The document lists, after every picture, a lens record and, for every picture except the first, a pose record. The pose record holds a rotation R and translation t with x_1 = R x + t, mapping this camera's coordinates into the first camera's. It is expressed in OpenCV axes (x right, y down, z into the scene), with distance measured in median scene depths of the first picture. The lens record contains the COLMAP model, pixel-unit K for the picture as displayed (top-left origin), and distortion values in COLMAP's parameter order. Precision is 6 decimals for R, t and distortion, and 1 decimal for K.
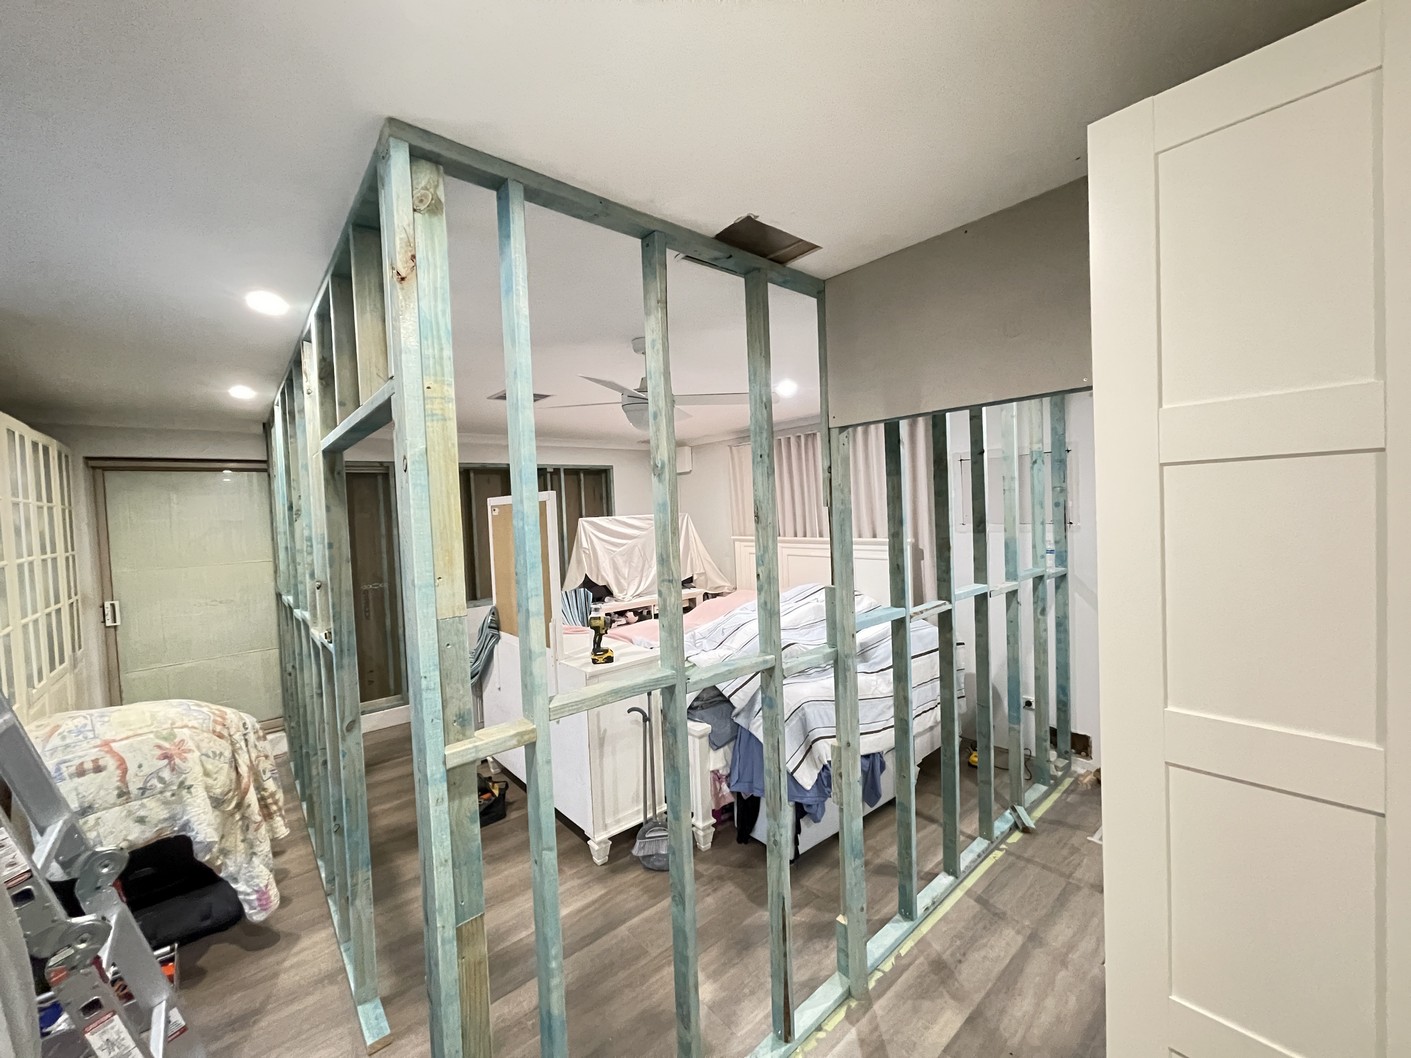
lens RADIAL K [[566.7, 0, 702.2], [0, 566.7, 527.9], [0, 0, 1]] dist [-0.001967, -0.000560]
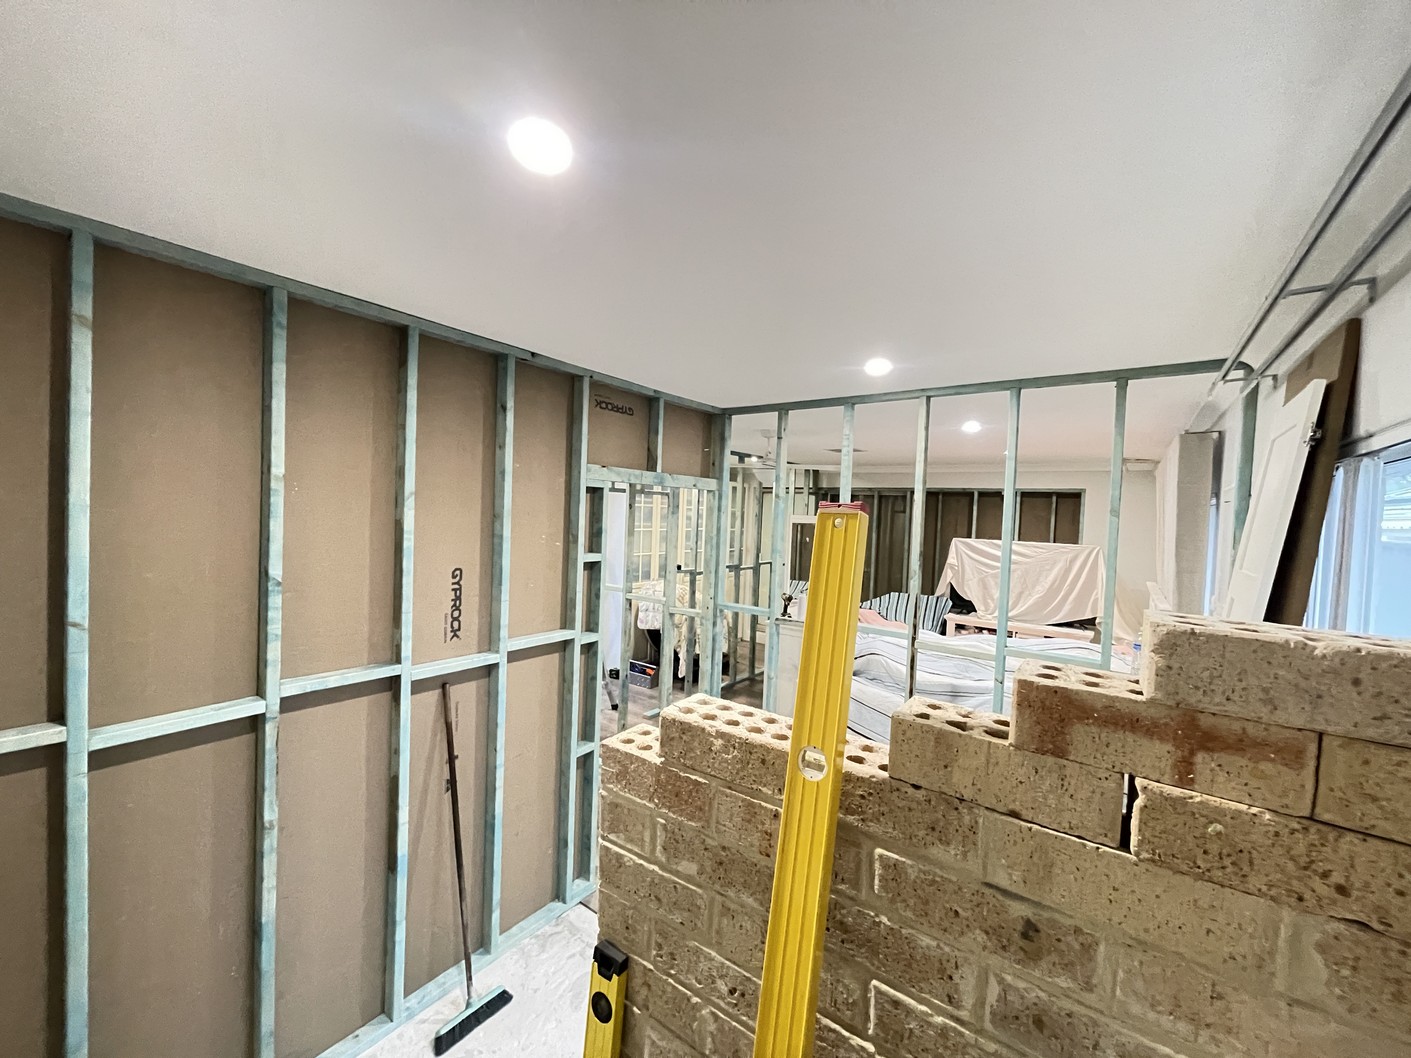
lens RADIAL K [[564.0, 0, 699.1], [0, 564.0, 527.1], [0, 0, 1]] dist [-0.009319, -0.000127]
pose [[0.205847, 0.076520, -0.975588, 1.072441], [-0.081707, 0.994801, 0.060787, -0.089457], [0.975167, 0.067200, 0.211029, 0.319082]]
